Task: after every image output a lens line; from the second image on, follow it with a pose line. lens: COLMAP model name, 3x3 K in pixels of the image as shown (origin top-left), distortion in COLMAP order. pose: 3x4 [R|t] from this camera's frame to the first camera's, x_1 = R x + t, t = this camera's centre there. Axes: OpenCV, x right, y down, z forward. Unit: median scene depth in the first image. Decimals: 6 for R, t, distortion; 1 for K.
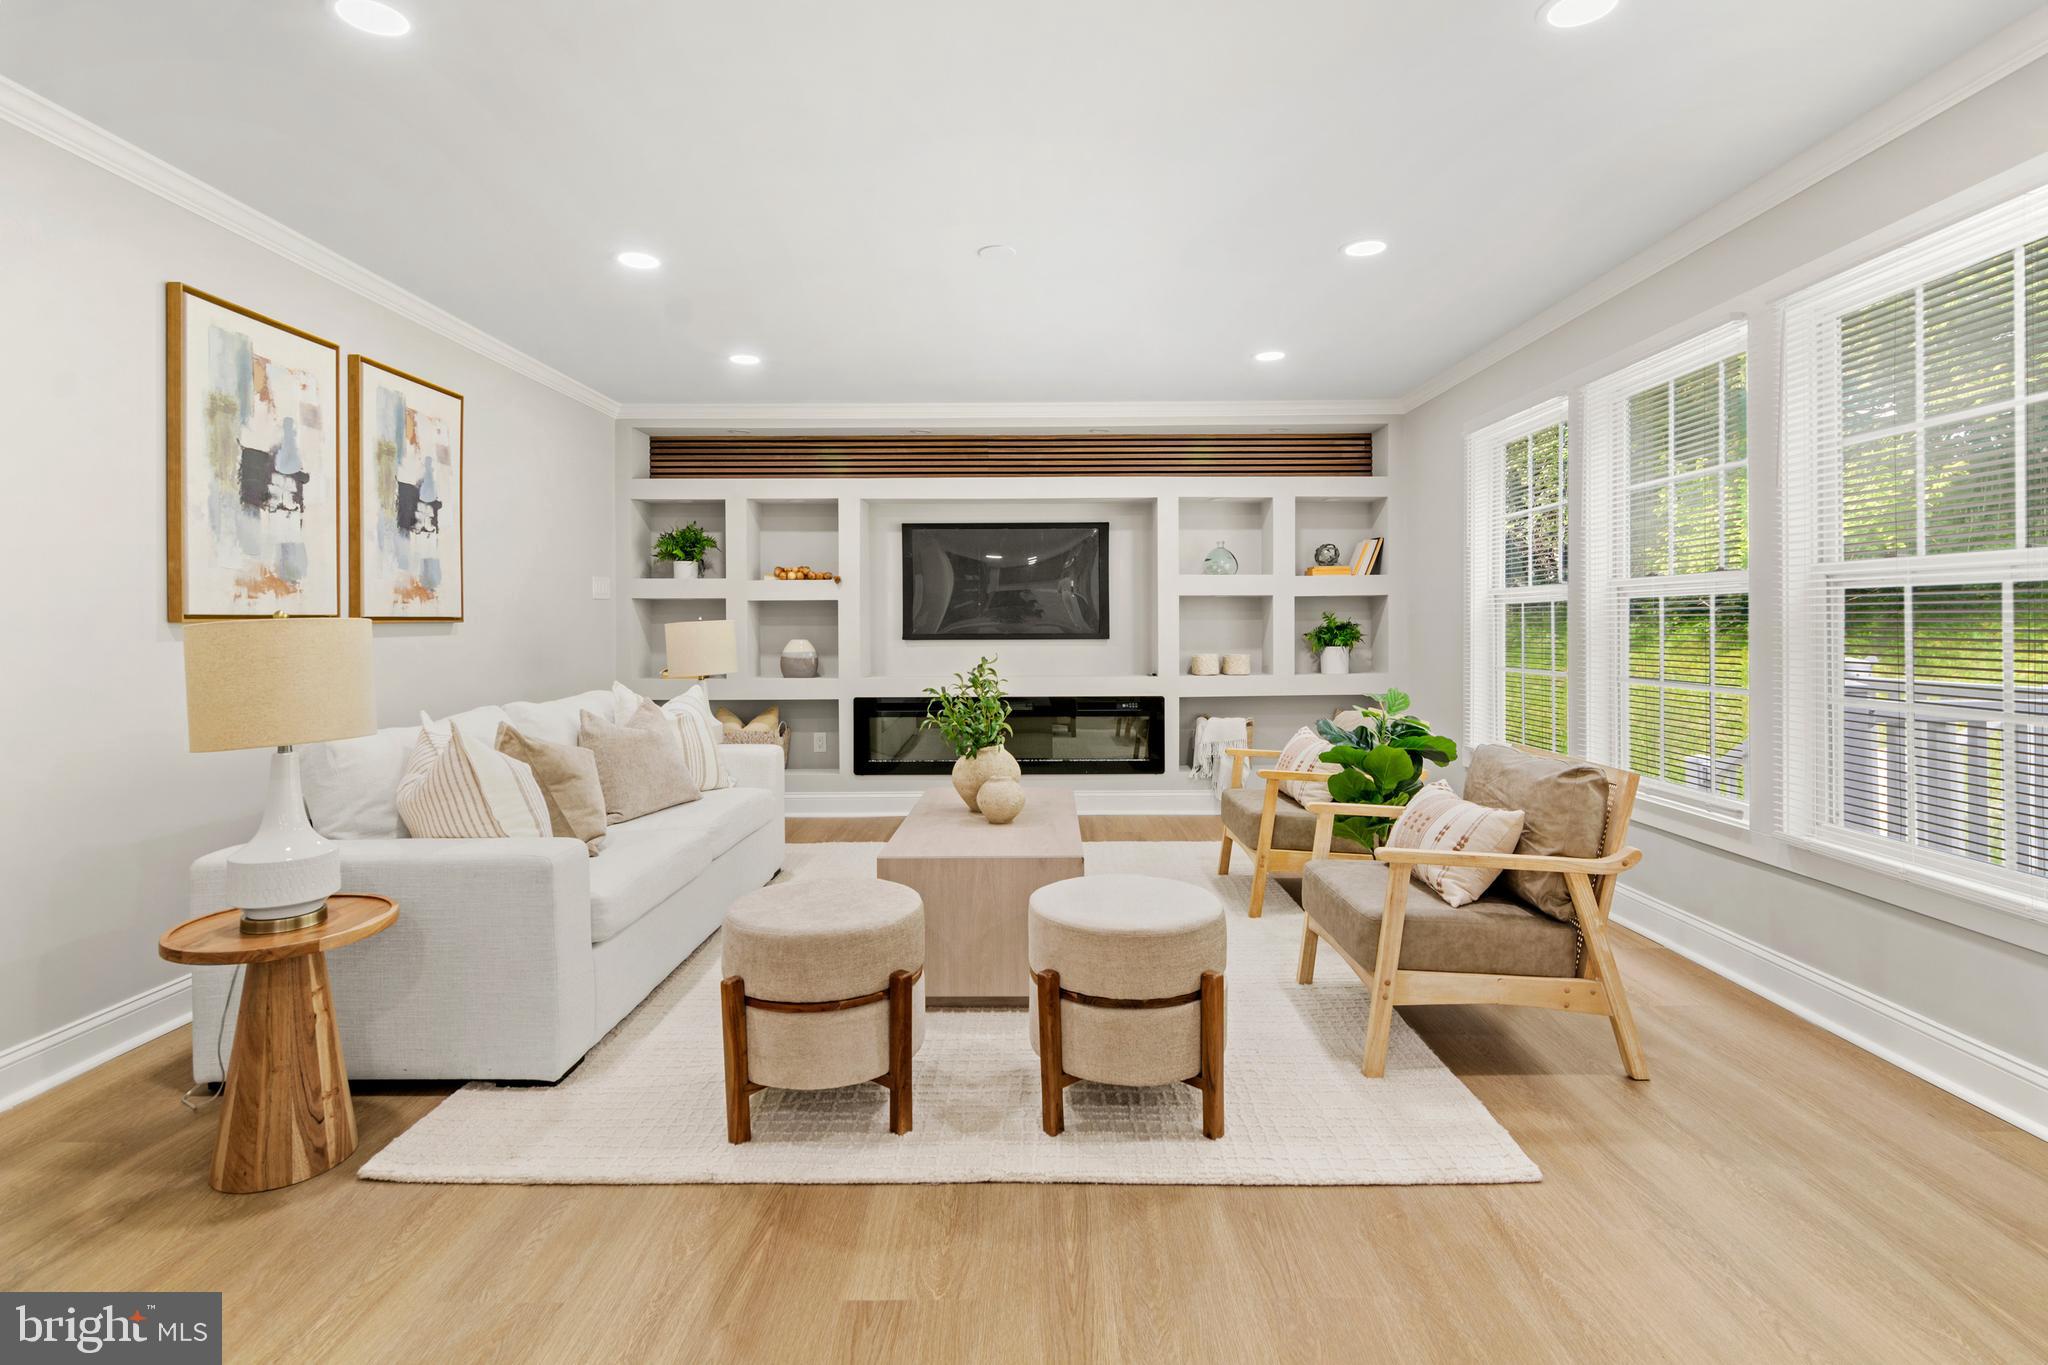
lens RADIAL K [[999.6, 0, 1023.7], [0, 999.6, 627.3], [0, 0, 1]] dist [-0.007358, -0.002011]
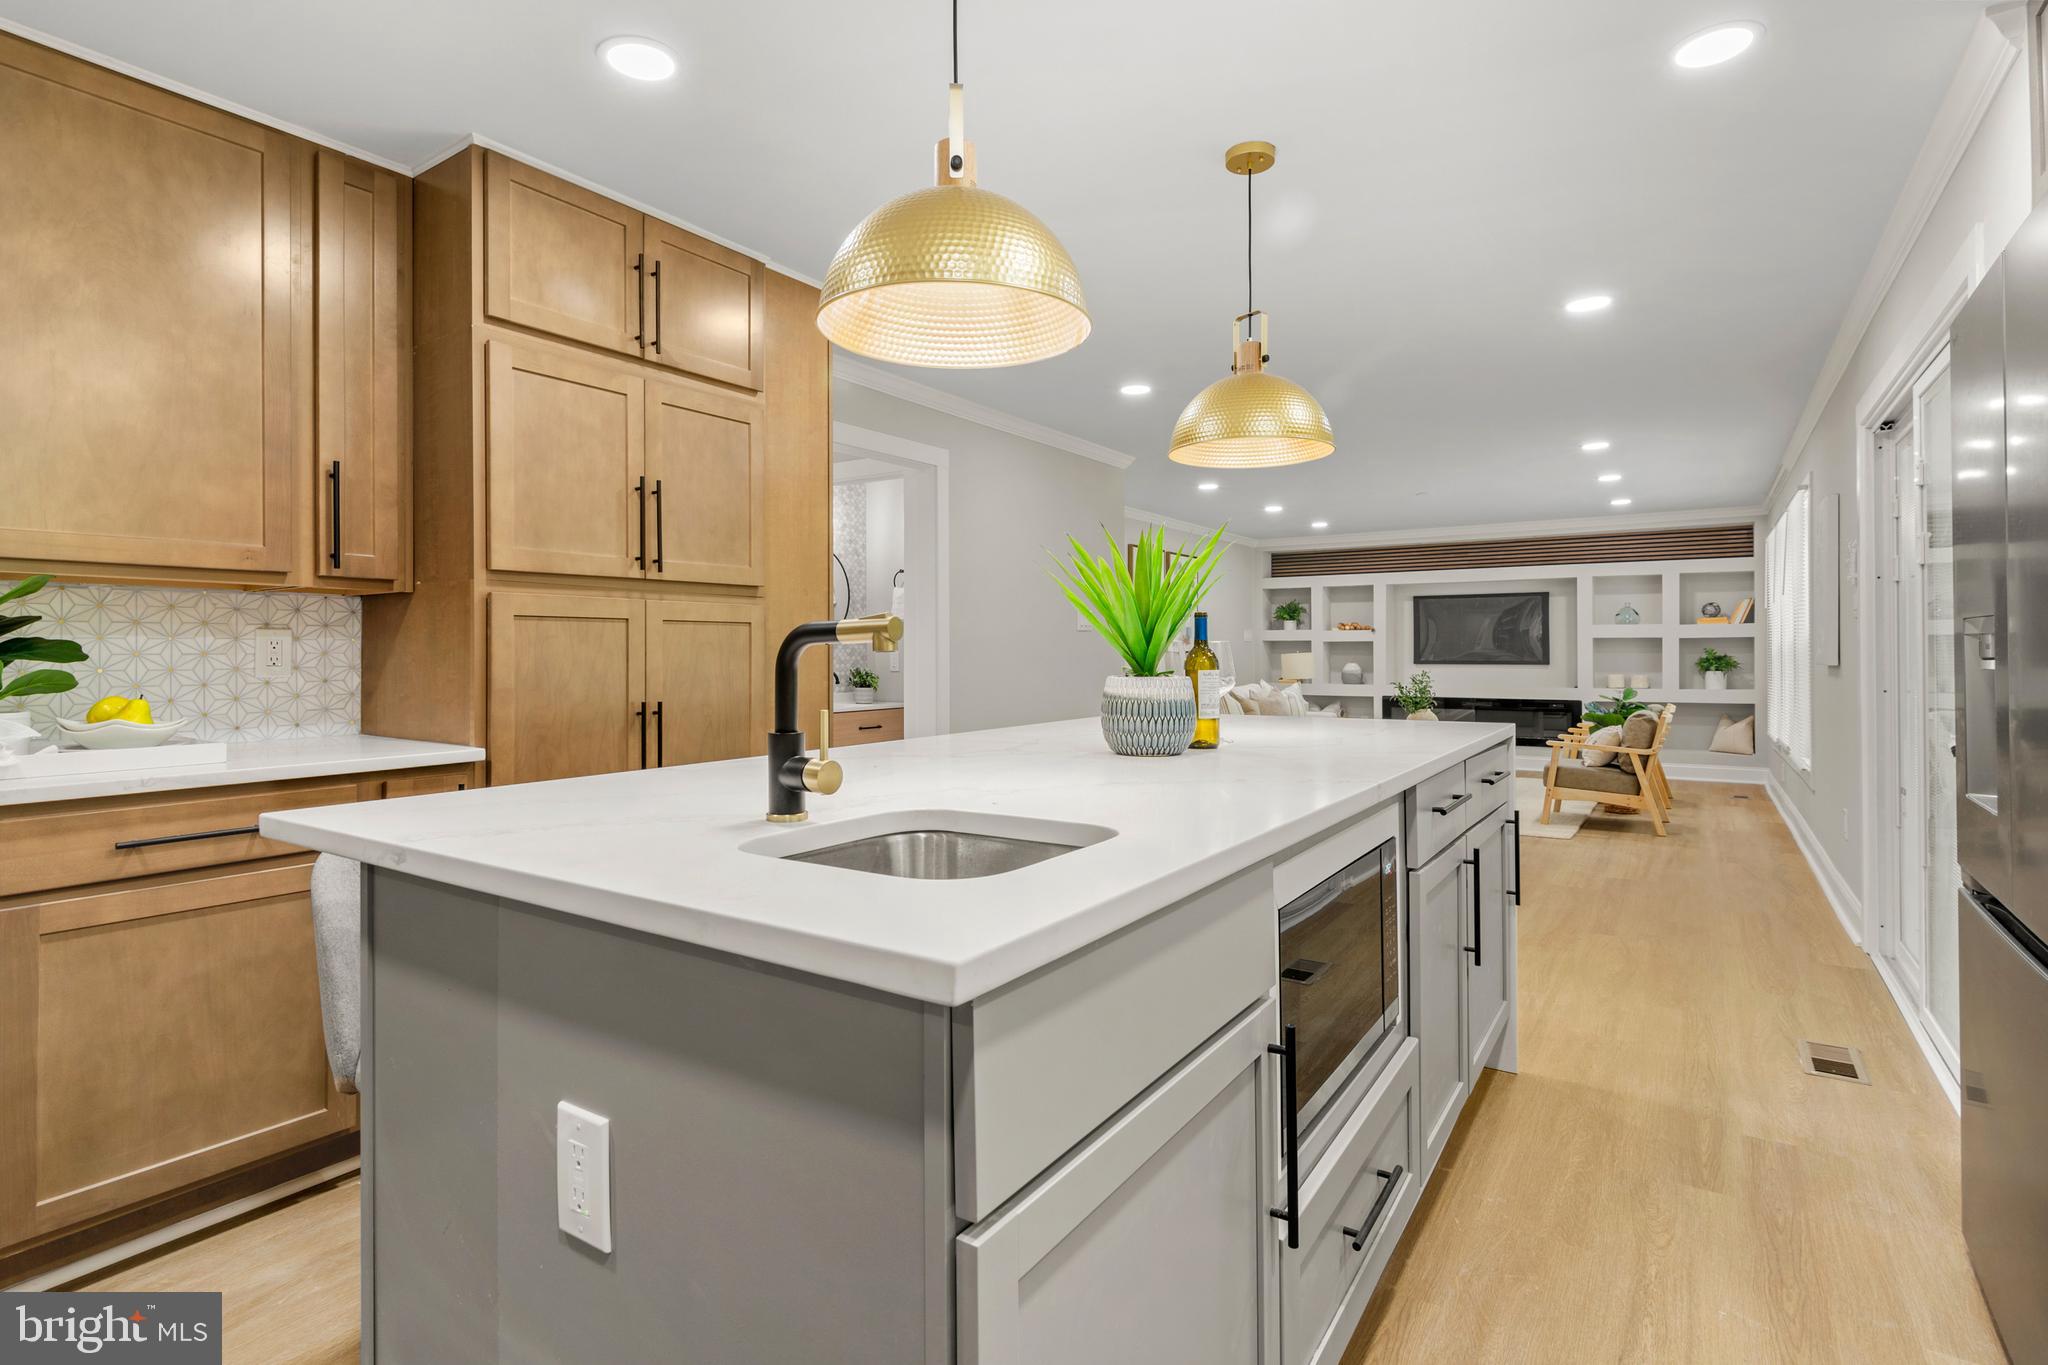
lens RADIAL K [[999.6, 0, 1018.4], [0, 999.6, 636.6], [0, 0, 1]] dist [-0.007358, -0.002011]
pose [[0.834388, -0.003968, -0.551163, 0.267677], [-0.006314, 0.999840, -0.016756, -0.001516], [0.551141, 0.017461, 0.834229, -0.838253]]
